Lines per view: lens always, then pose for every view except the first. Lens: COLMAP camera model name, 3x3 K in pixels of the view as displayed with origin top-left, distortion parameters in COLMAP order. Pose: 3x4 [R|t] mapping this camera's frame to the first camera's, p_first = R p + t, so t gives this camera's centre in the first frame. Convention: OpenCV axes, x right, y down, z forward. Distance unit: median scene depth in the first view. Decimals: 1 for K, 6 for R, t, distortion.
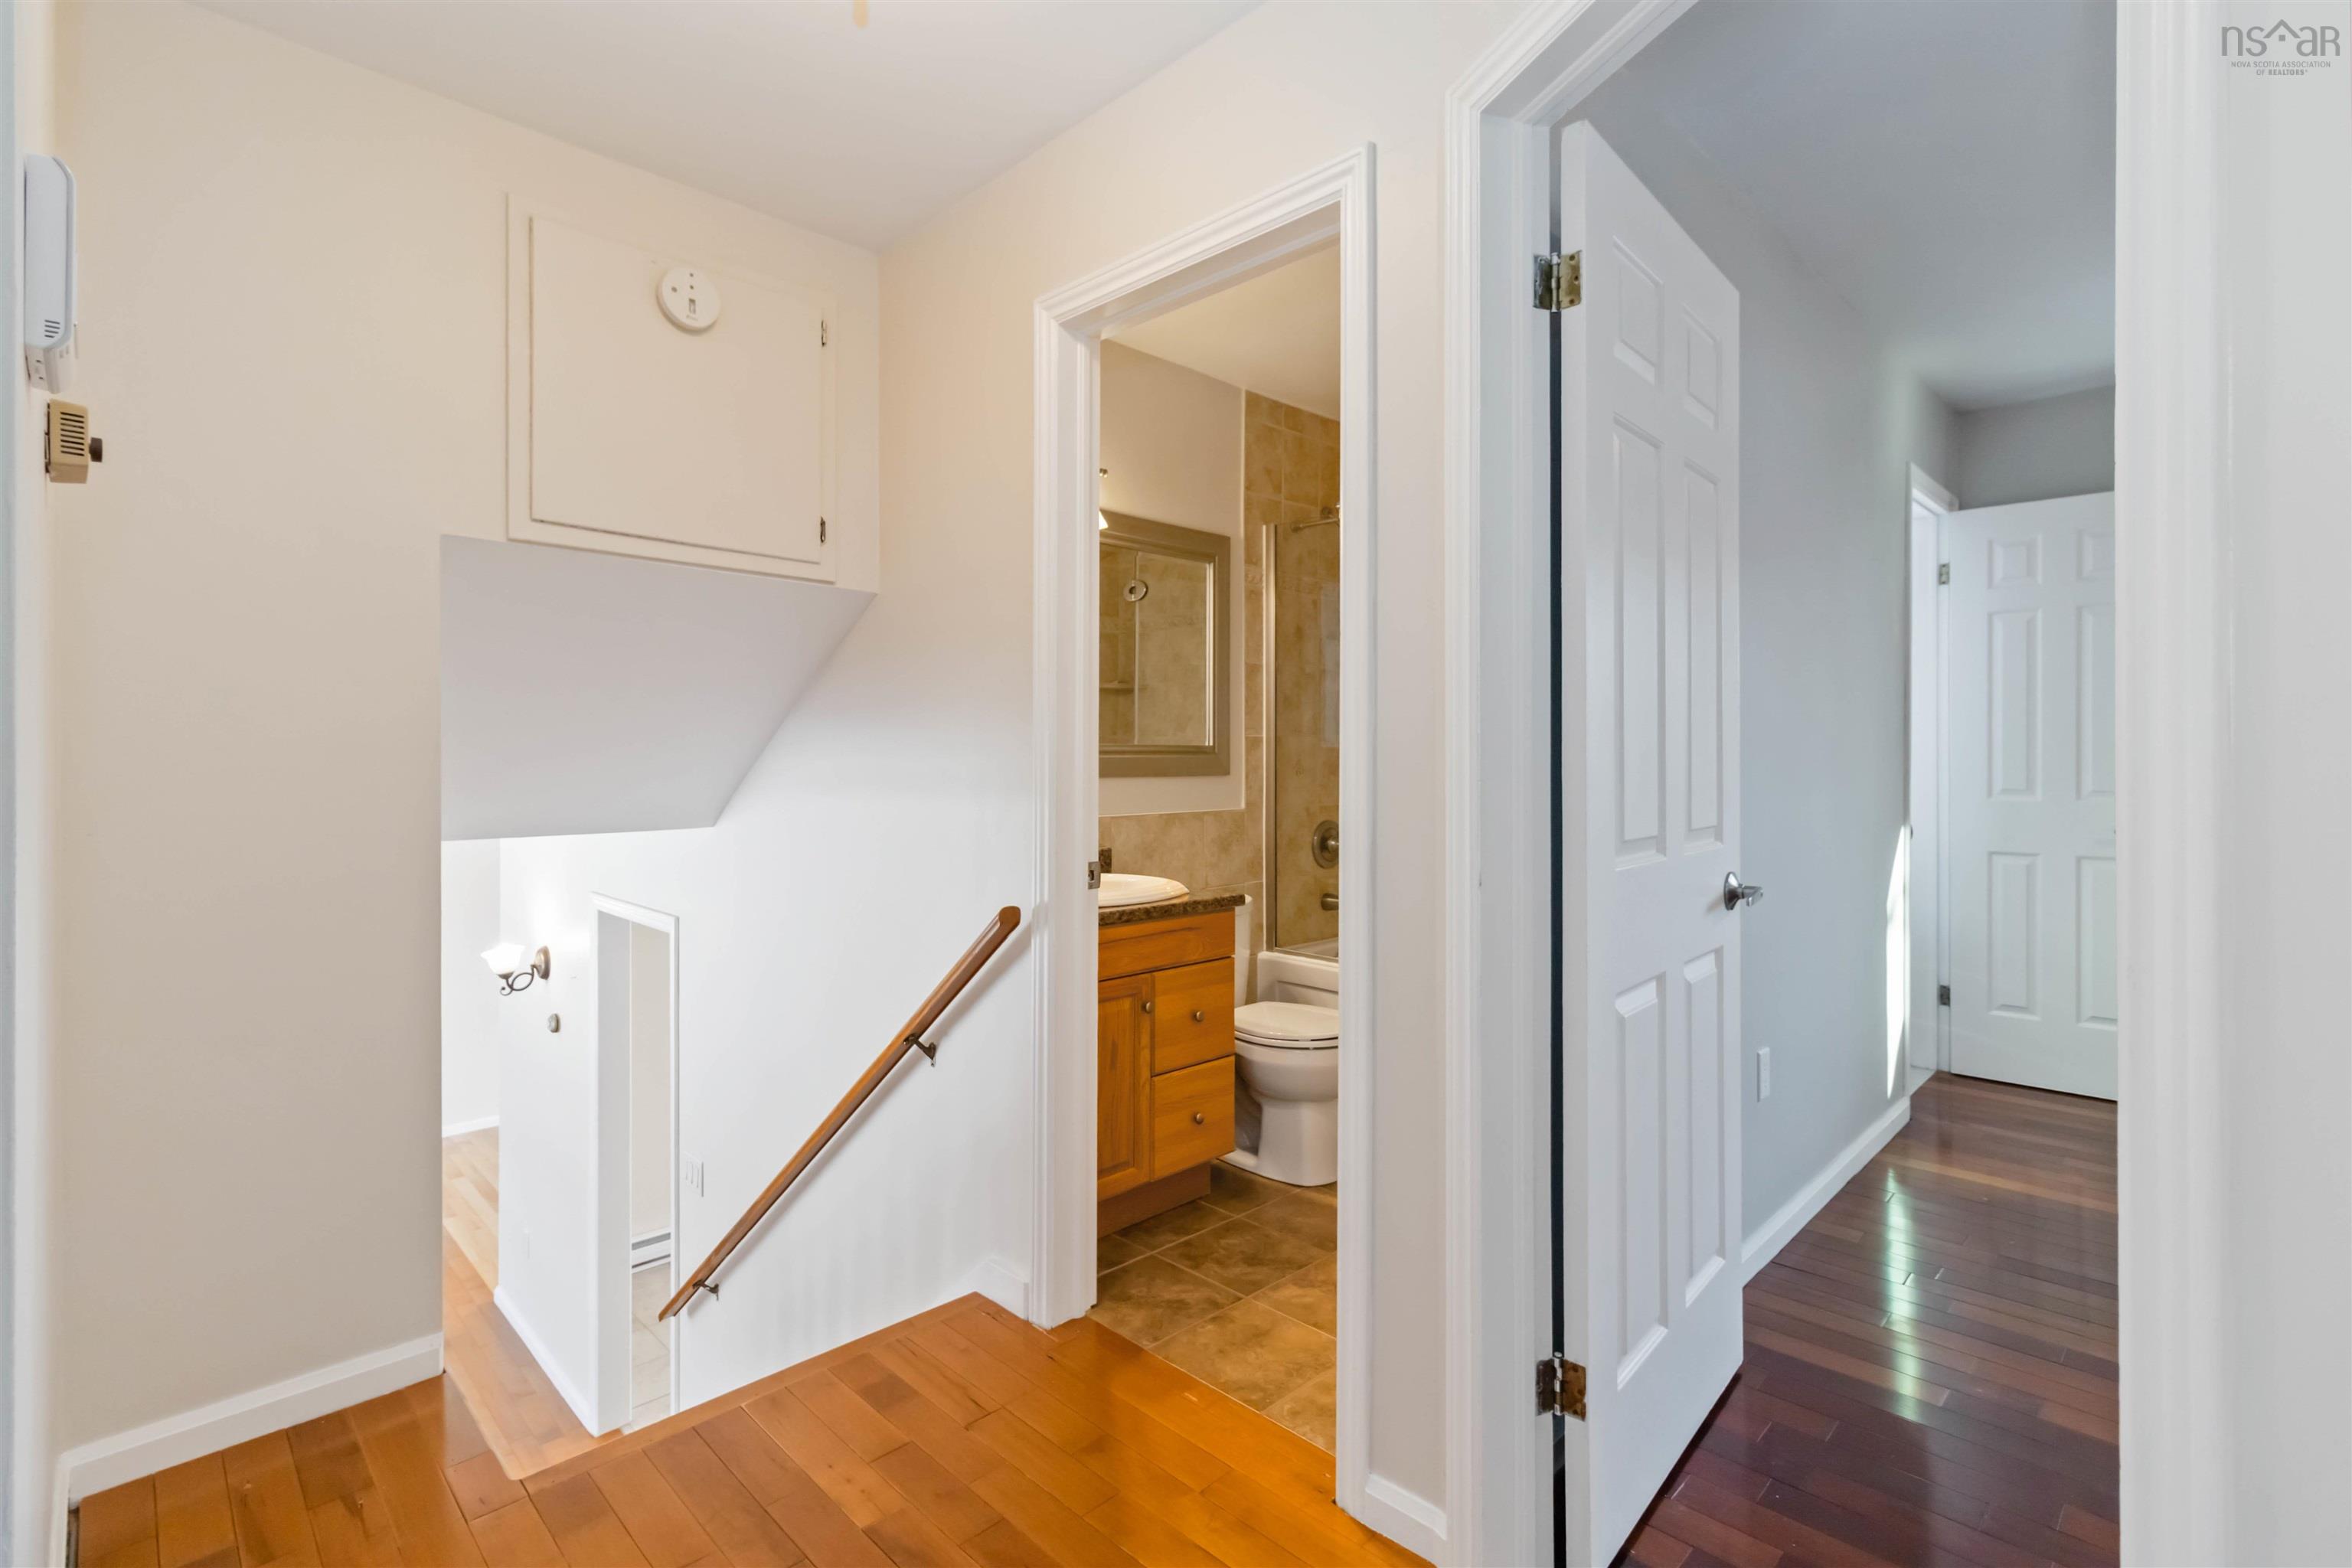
lens RADIAL K [[1083.3, 0, 1187.3], [0, 1083.3, 770.4], [0, 0, 1]] dist [0.001146, 0.001435]
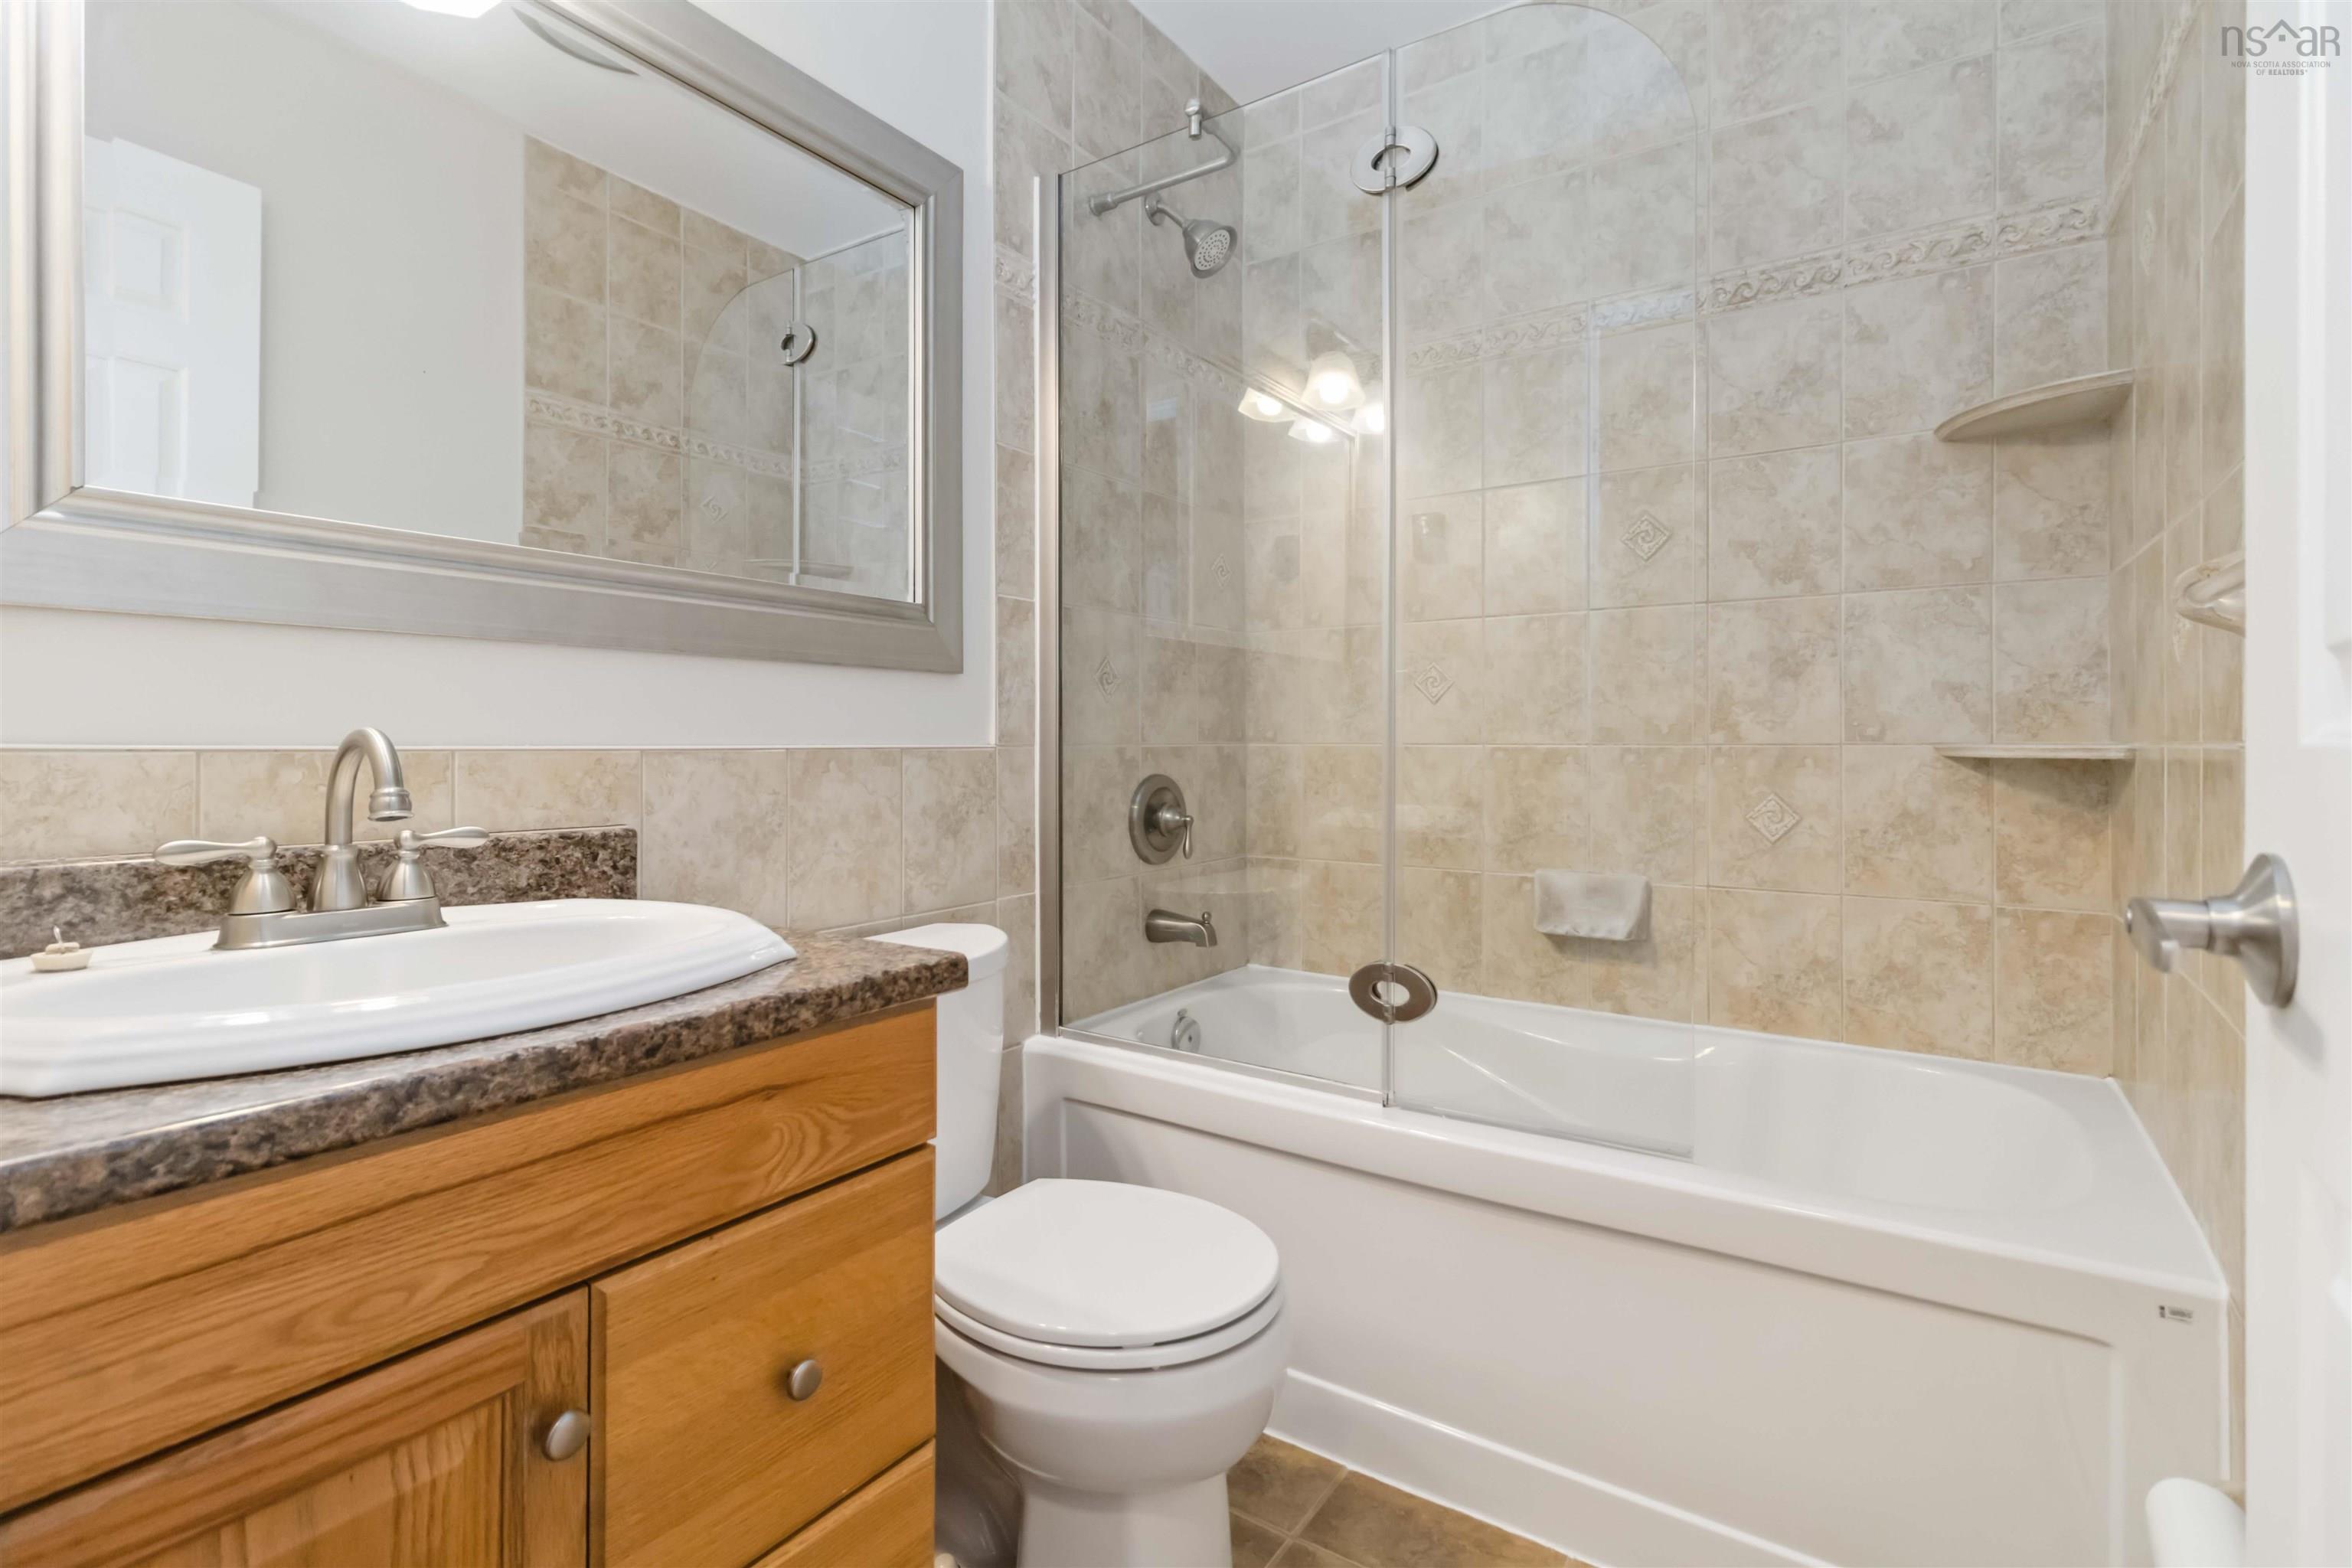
lens RADIAL K [[1083.3, 0, 1190.3], [0, 1083.3, 769.4], [0, 0, 1]] dist [0.001146, 0.001435]
pose [[0.980398, -0.002258, 0.197013, 0.042668], [-0.000192, 0.999923, 0.012415, 0.039794], [-0.197026, -0.012210, 0.980322, 0.505430]]
